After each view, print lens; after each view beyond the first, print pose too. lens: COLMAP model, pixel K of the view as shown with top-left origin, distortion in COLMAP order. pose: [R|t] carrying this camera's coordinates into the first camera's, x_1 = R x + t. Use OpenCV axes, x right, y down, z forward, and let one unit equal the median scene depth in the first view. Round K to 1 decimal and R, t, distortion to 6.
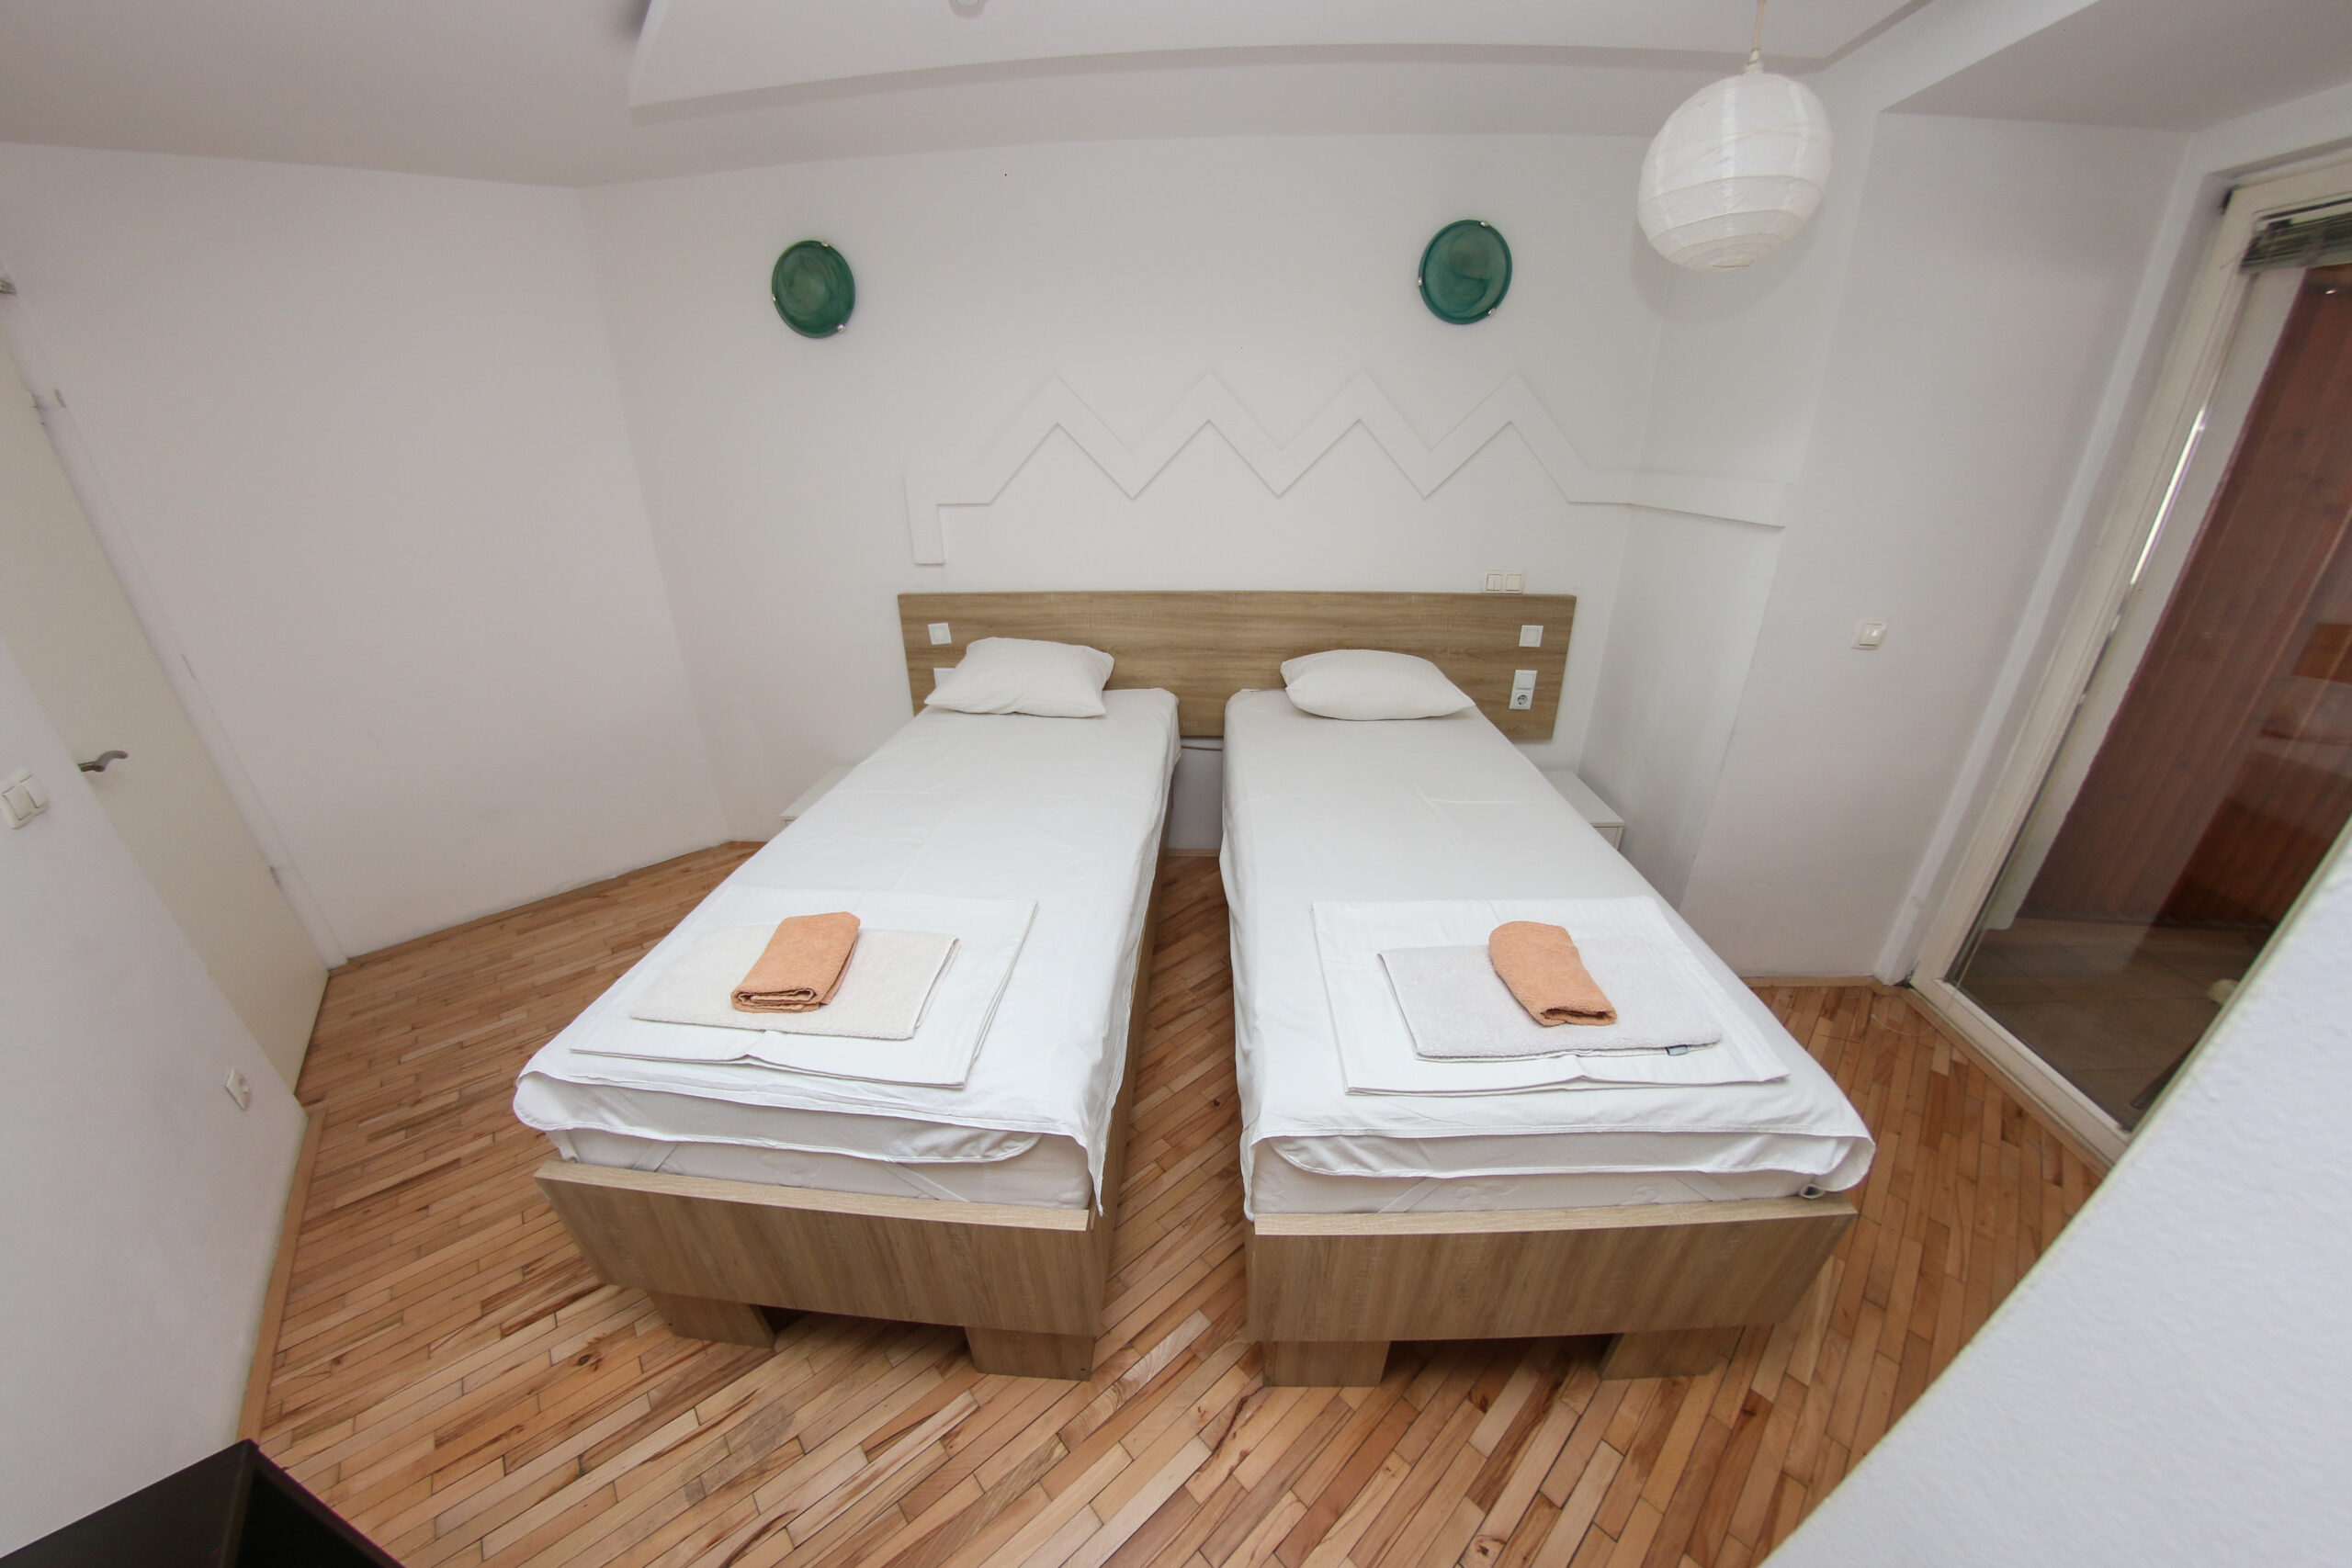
lens RADIAL K [[745.8, 0, 1086.9], [0, 745.8, 730.5], [0, 0, 1]] dist [-0.067144, 0.005209]
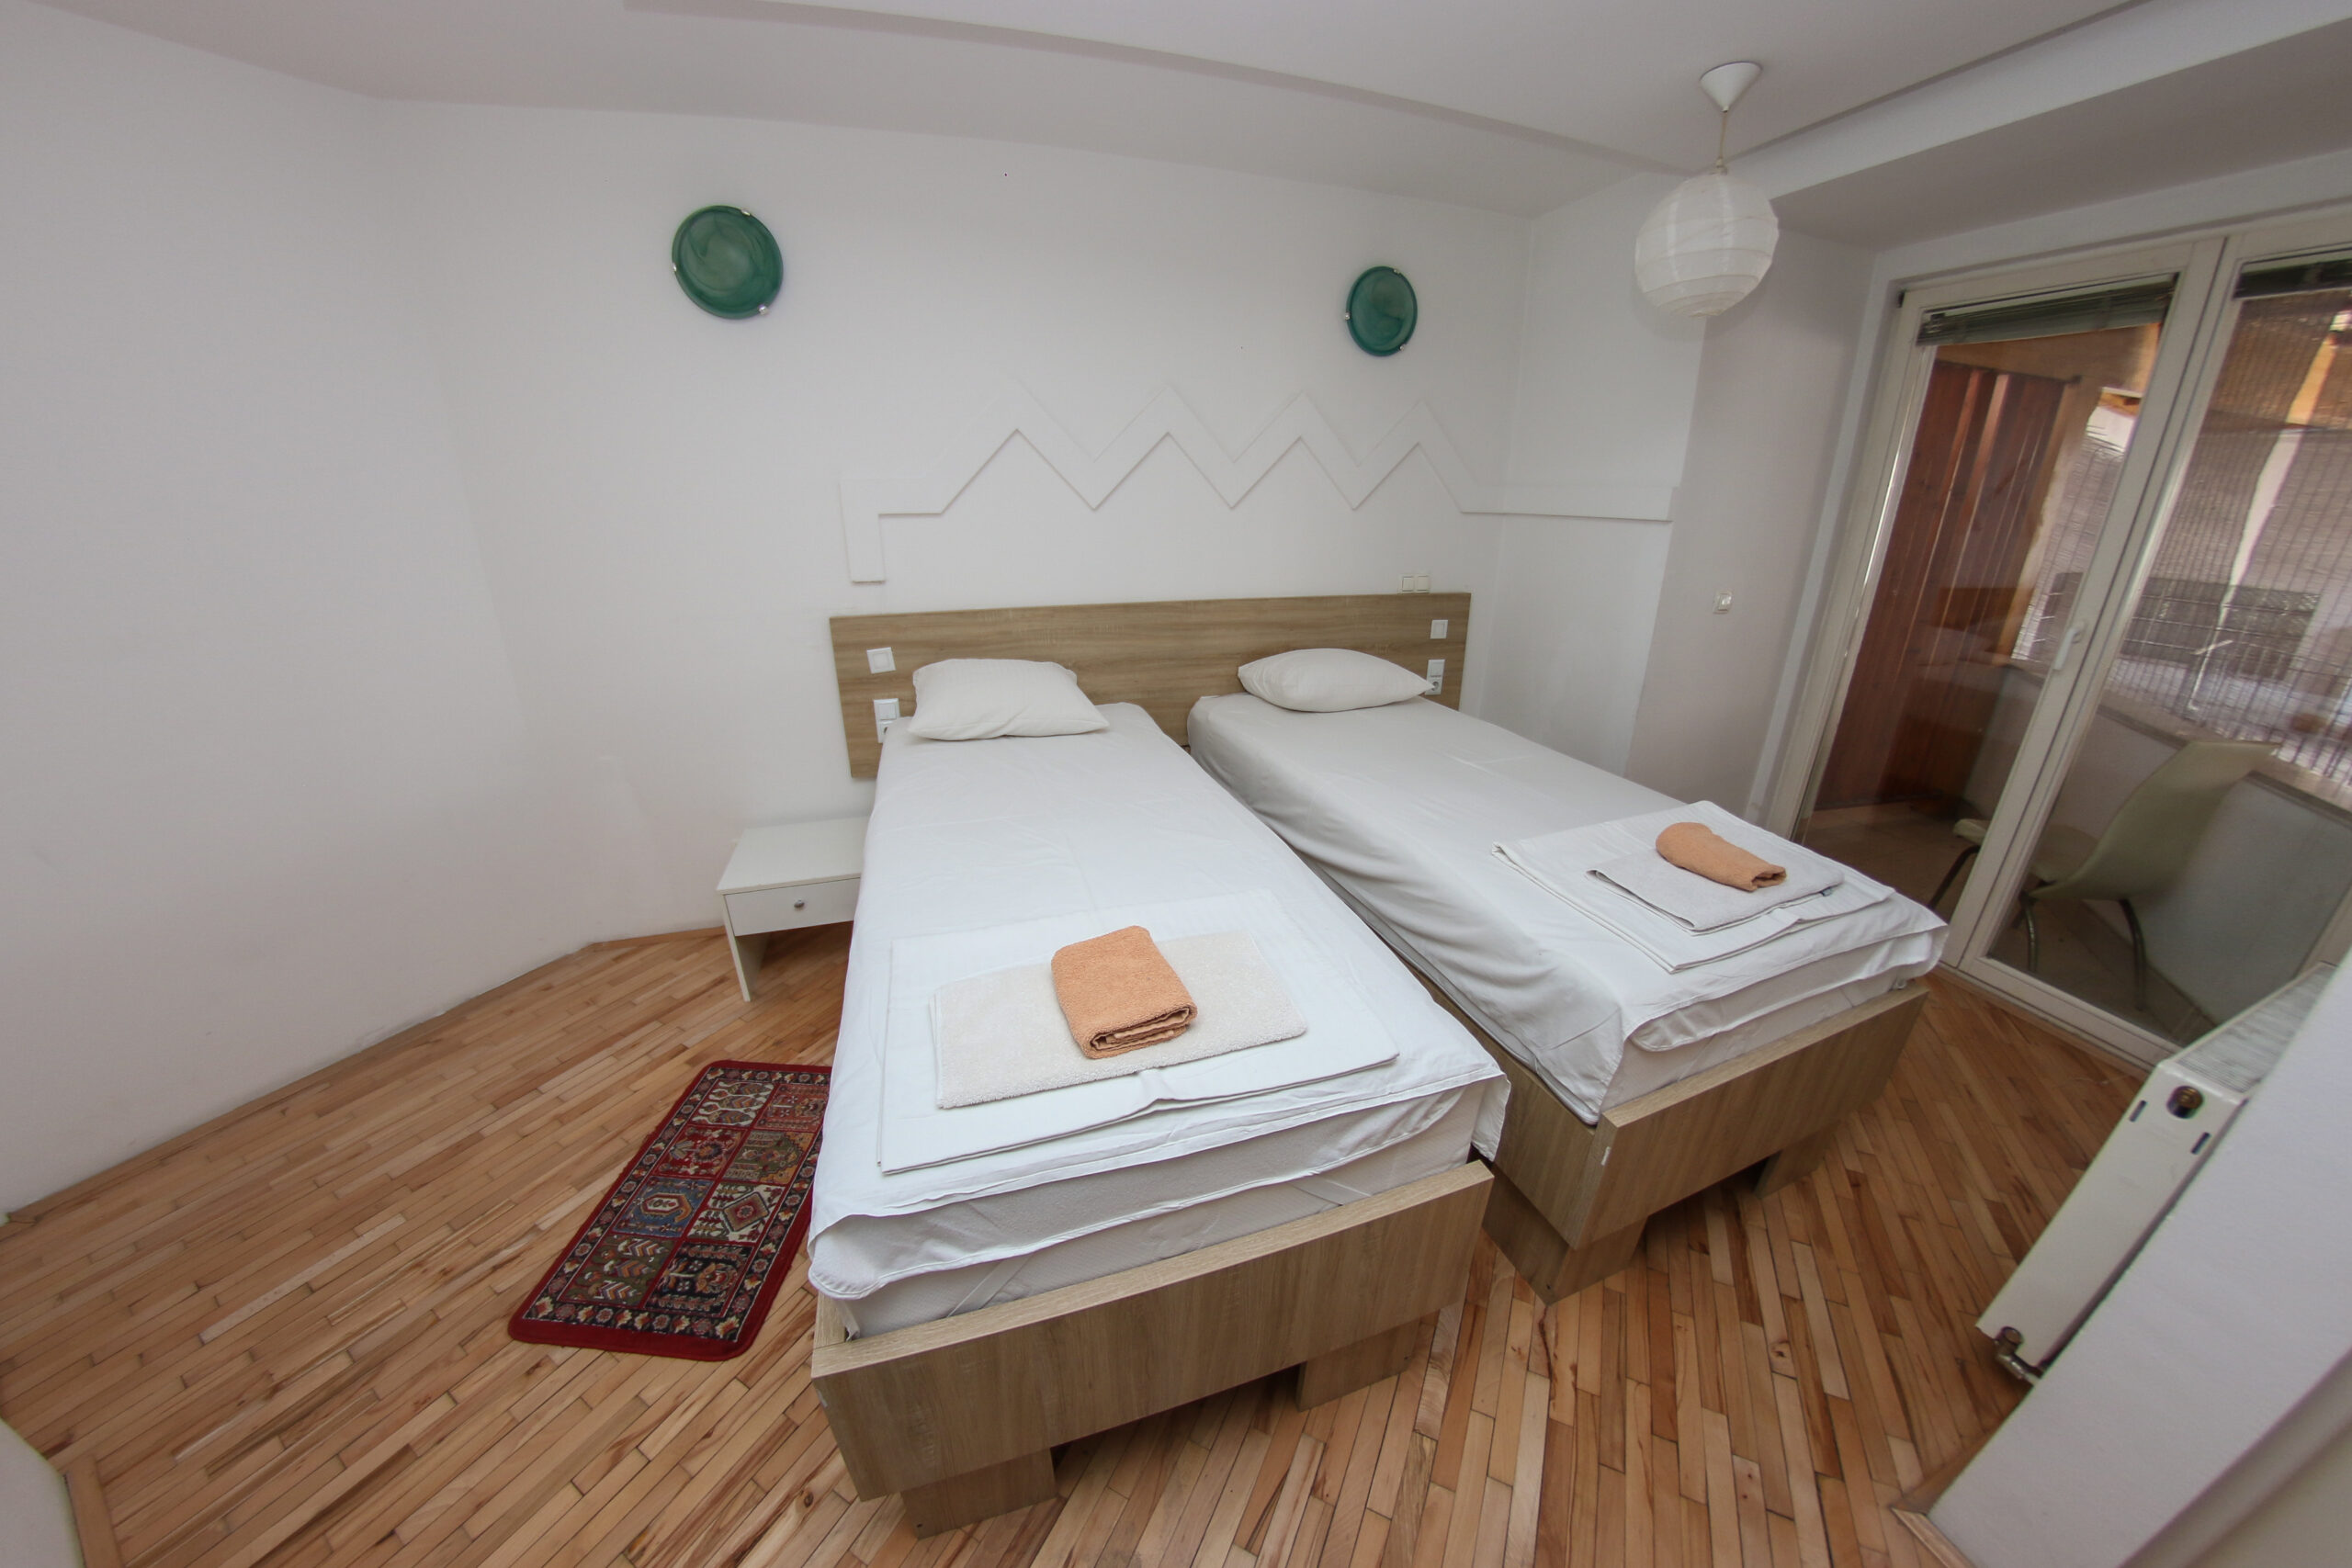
lens RADIAL K [[755.9, 0, 1121.0], [0, 755.9, 733.6], [0, 0, 1]] dist [-0.064357, 0.005143]
pose [[0.930425, -0.086679, 0.356083, -0.308201], [0.108272, 0.993270, -0.041123, 0.030259], [-0.350122, 0.076816, 0.933549, 0.080990]]
